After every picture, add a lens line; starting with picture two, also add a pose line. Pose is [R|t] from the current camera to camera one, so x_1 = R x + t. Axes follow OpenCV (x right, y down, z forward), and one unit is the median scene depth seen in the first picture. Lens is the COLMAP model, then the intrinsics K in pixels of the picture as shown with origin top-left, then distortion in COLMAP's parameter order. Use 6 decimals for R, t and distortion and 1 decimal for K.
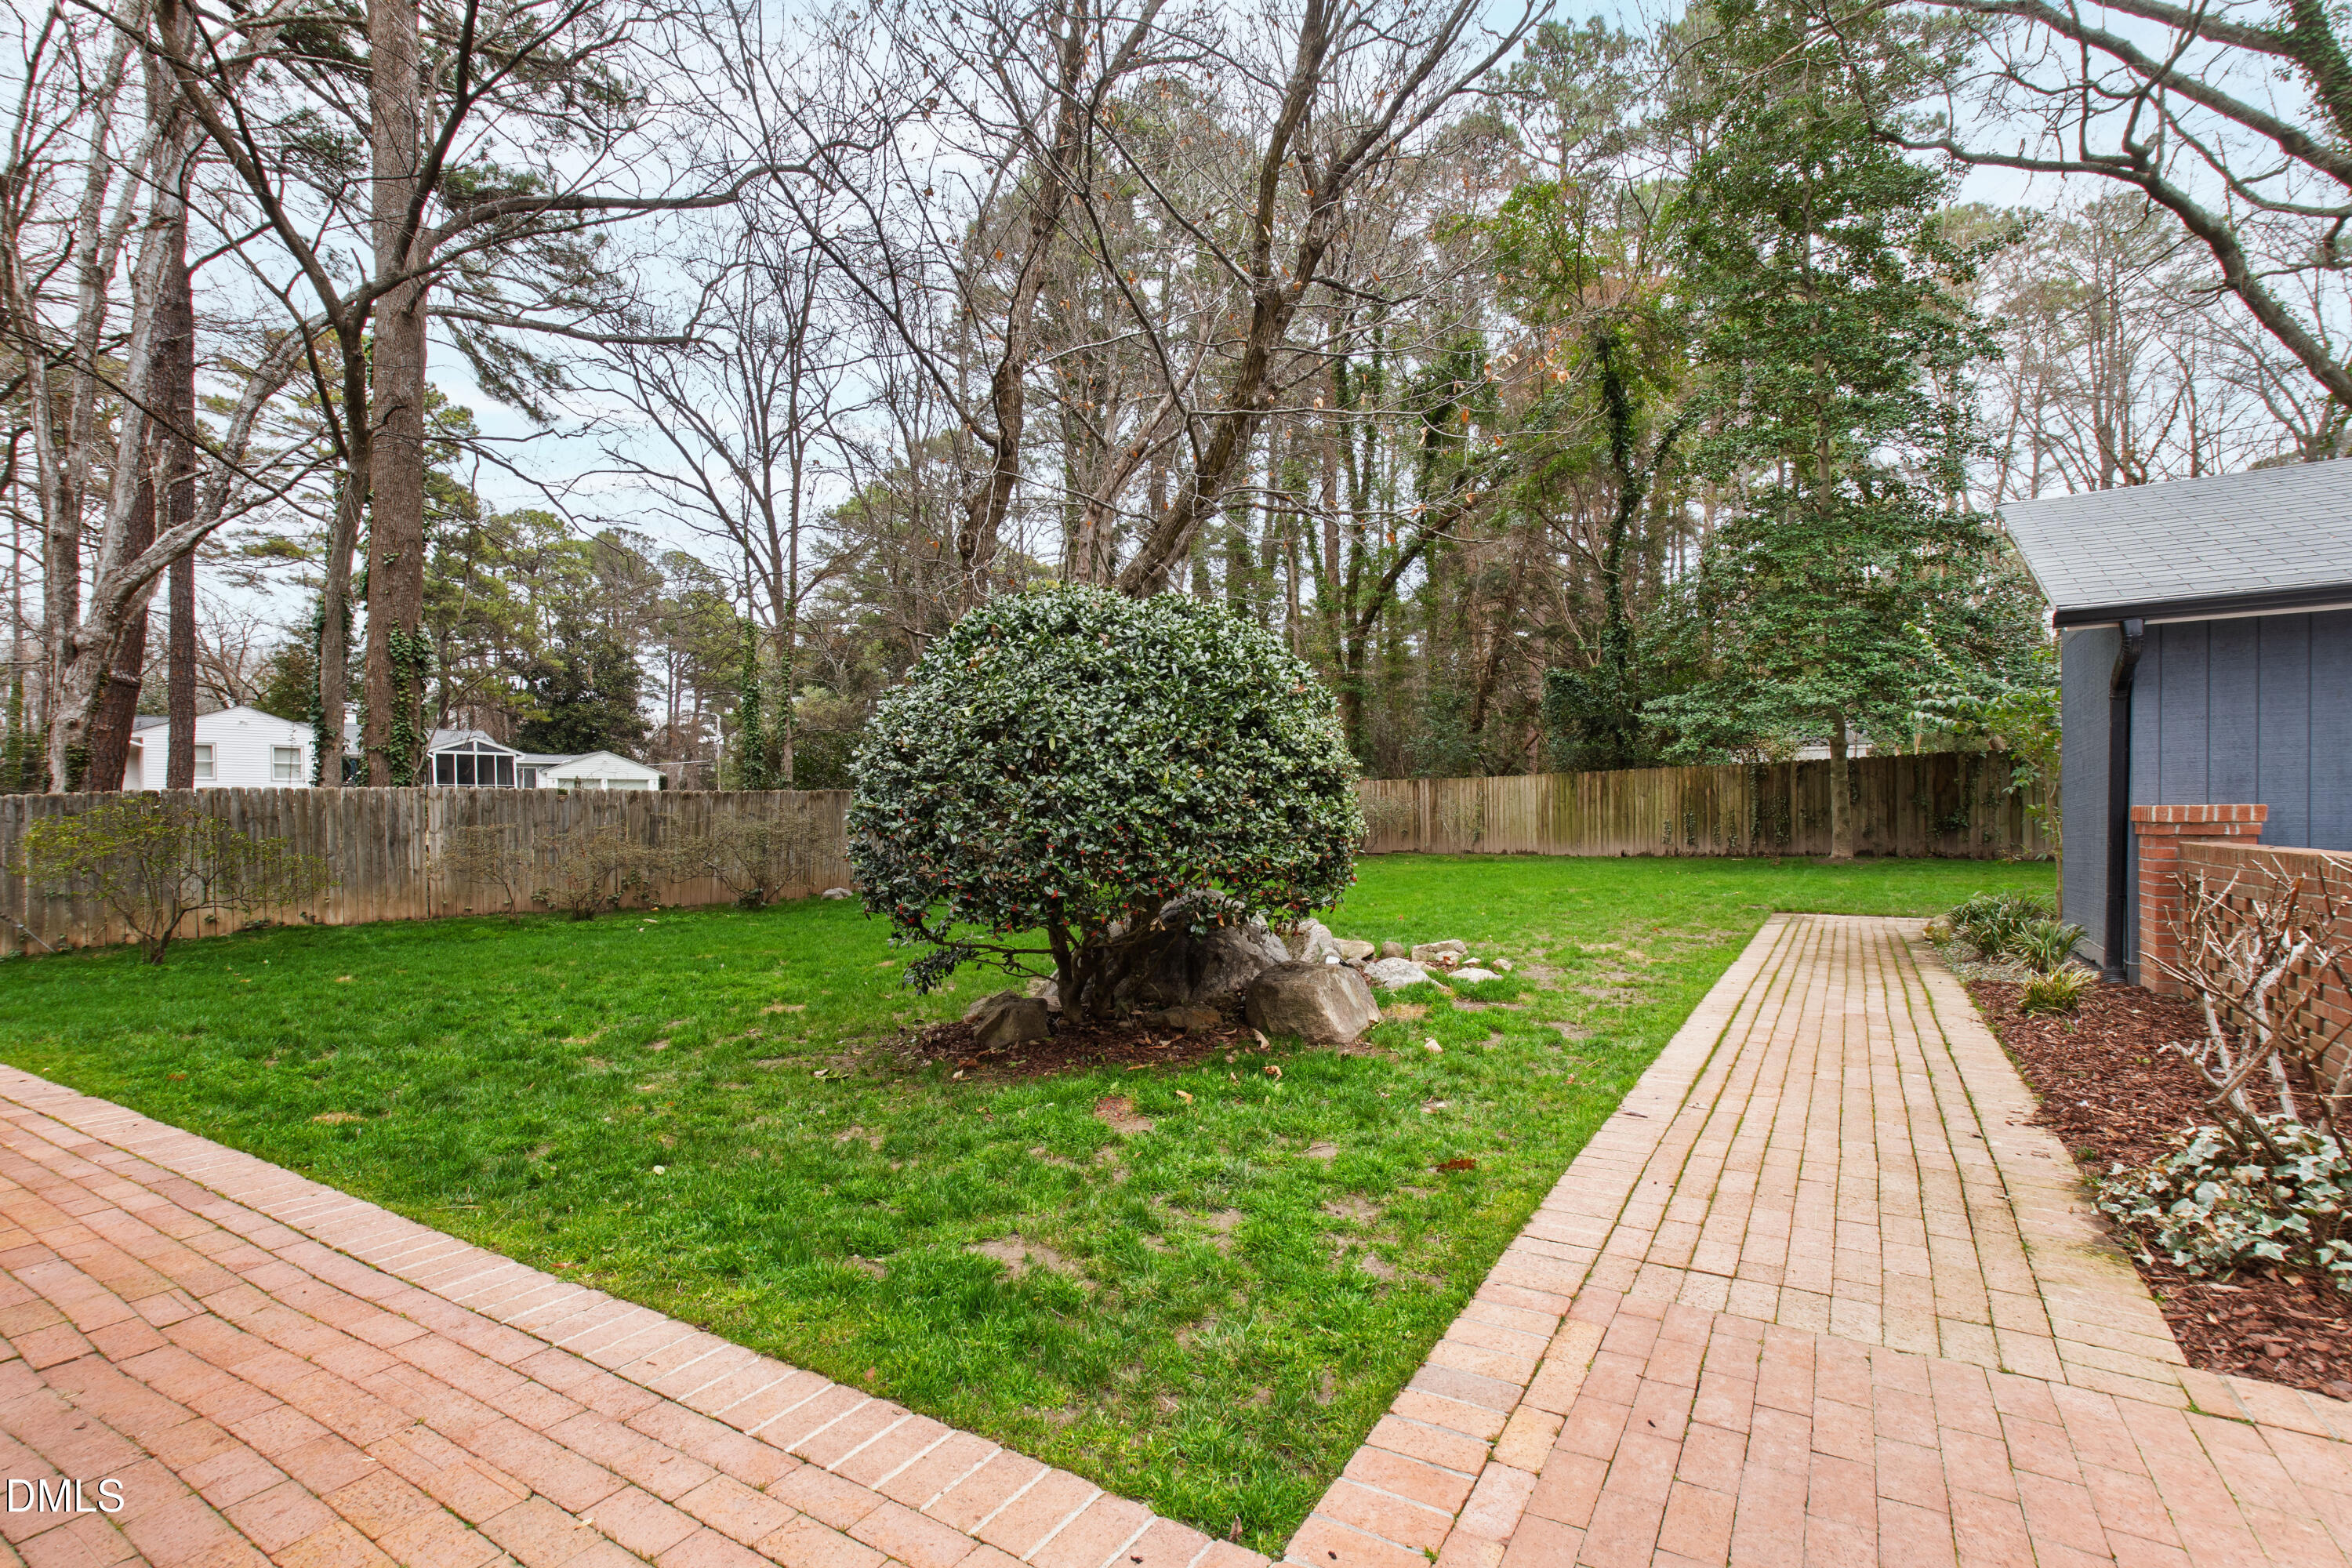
lens RADIAL K [[1034.2, 0, 1178.9], [0, 1034.2, 819.0], [0, 0, 1]] dist [-0.000929, -0.000214]
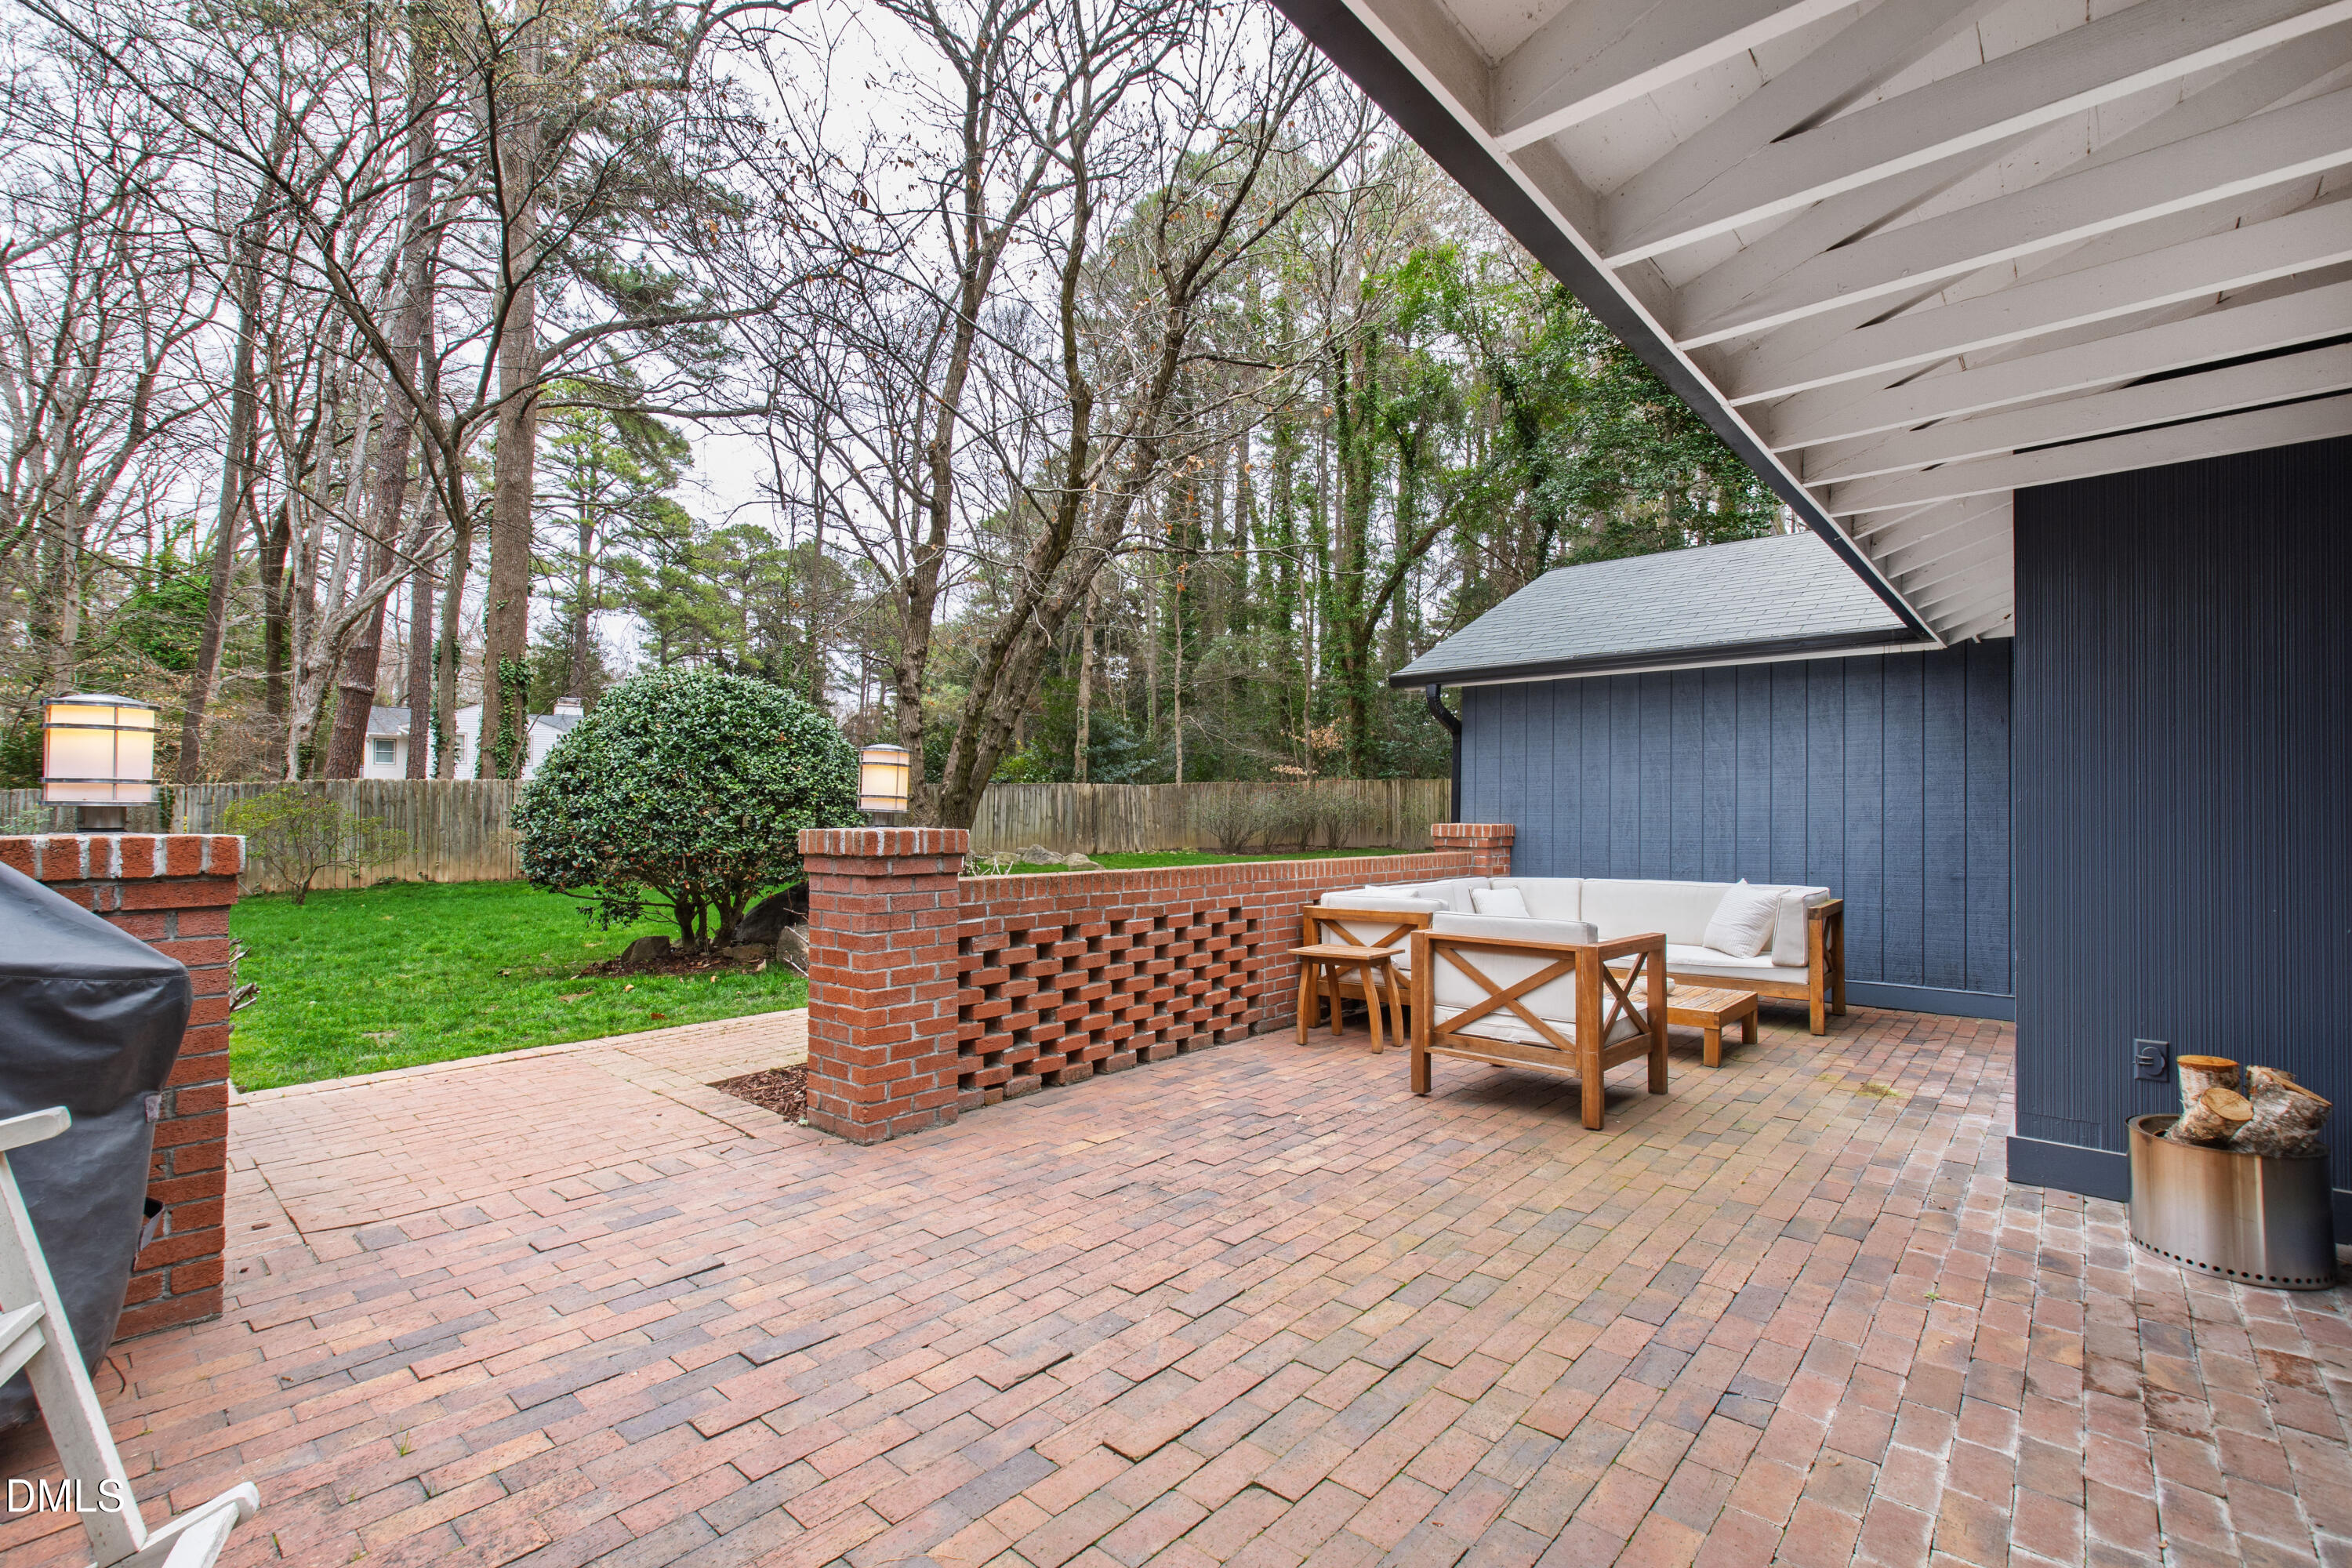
lens RADIAL K [[1016.8, 0, 1176.0], [0, 1016.8, 784.0], [0, 0, 1]] dist [0.001112, -0.000153]
pose [[0.986586, 0.013559, -0.162680, 0.259050], [-0.017379, 0.999605, -0.022085, -0.009423], [0.162316, 0.024616, 0.986432, -0.115231]]
